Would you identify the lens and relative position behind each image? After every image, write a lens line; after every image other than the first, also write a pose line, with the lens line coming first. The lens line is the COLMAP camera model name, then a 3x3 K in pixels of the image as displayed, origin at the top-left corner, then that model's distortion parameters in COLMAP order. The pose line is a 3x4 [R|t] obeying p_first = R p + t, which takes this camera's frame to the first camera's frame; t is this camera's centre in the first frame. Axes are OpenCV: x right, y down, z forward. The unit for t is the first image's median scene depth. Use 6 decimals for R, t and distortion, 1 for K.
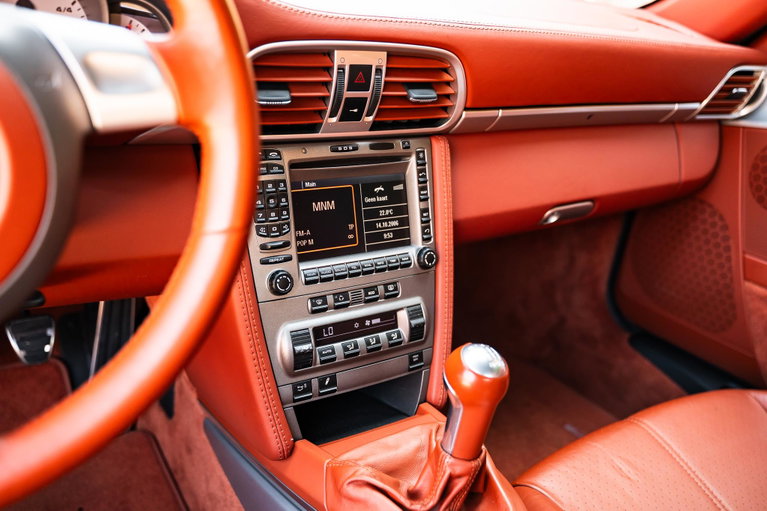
lens RADIAL K [[659.6, 0, 379.1], [0, 659.6, 255.9], [0, 0, 1]] dist [0.015428, -0.000145]
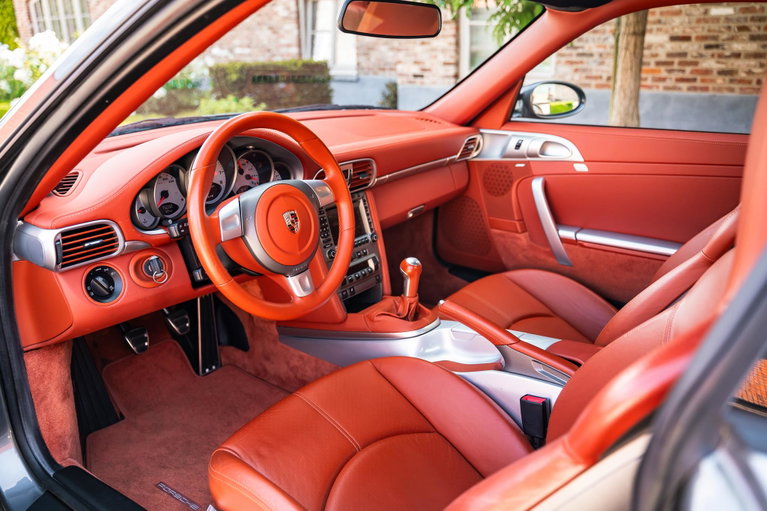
lens RADIAL K [[659.6, 0, 377.4], [0, 659.6, 259.0], [0, 0, 1]] dist [0.015428, -0.000145]
pose [[0.933884, -0.197223, 0.298269, -0.678399], [0.208877, 0.977914, -0.007376, 0.103588], [-0.290227, 0.069190, 0.954453, -1.391801]]
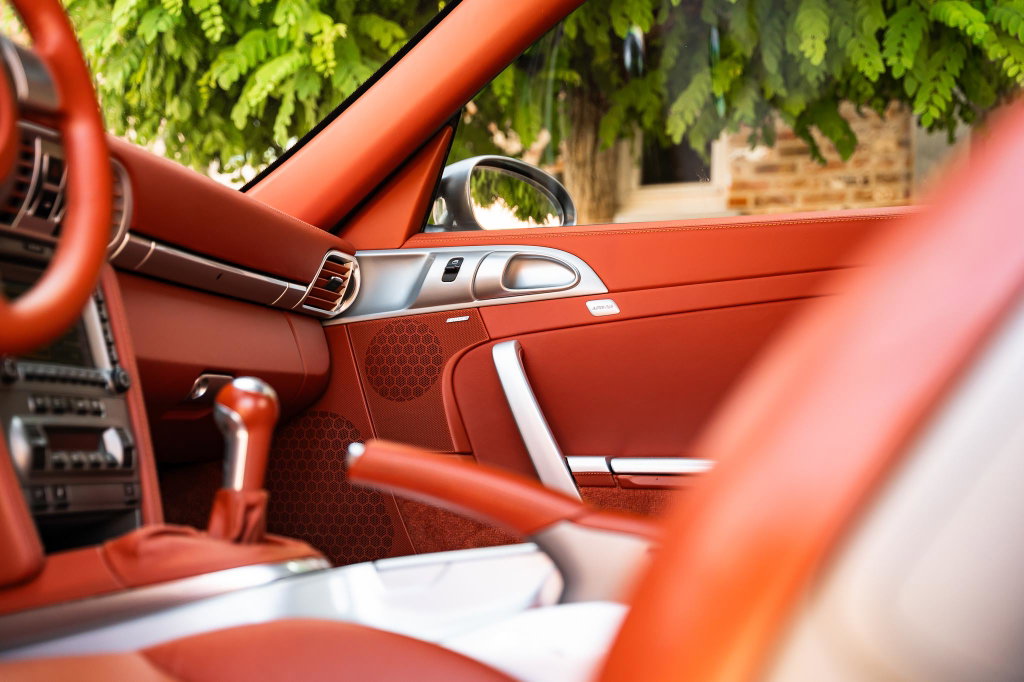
lens RADIAL K [[1445.5, 0, 510.5], [0, 1445.5, 333.7], [0, 0, 1]] dist [-0.000745, 0.000000]
pose [[0.753622, -0.008619, 0.657251, -0.803042], [0.289784, 0.901853, -0.320448, 0.717244], [-0.589982, 0.431958, 0.682154, -0.653743]]
